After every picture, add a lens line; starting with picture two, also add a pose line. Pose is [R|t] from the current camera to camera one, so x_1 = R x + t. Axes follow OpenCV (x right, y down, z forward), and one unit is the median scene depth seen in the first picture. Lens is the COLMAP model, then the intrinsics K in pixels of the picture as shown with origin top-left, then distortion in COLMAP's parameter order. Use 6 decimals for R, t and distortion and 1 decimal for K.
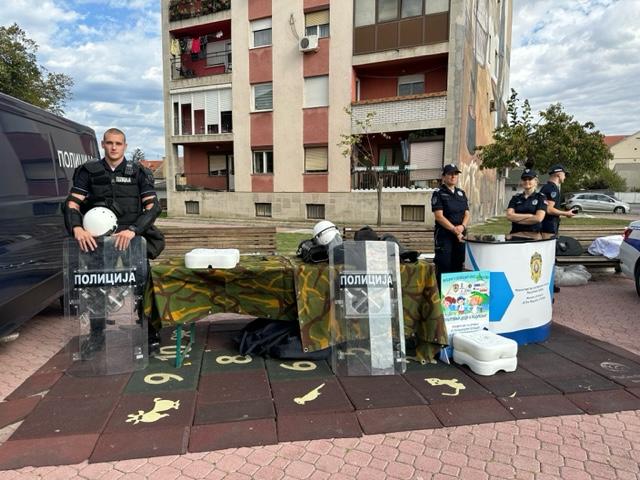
lens RADIAL K [[453.7, 0, 320.0], [0, 453.7, 240.0], [0, 0, 1]] dist [0.066091, -0.092012]
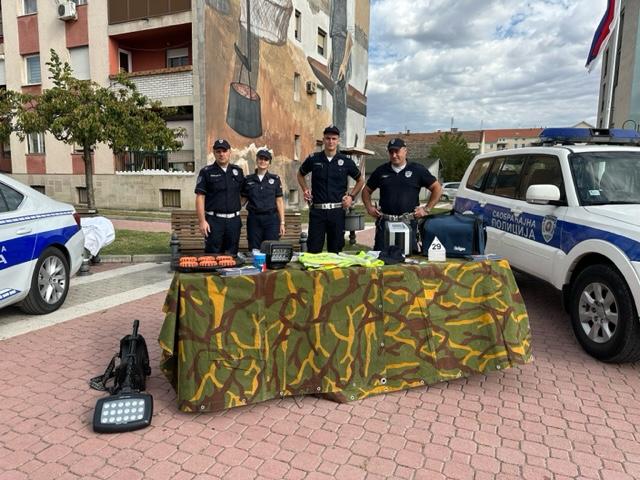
lens RADIAL K [[453.7, 0, 320.0], [0, 453.7, 240.0], [0, 0, 1]] dist [0.066091, -0.092012]
pose [[0.998104, 0.004143, 0.061411, 0.444601], [-0.005590, 0.999710, 0.023413, 0.002938], [-0.061297, -0.023712, 0.997838, 0.051465]]
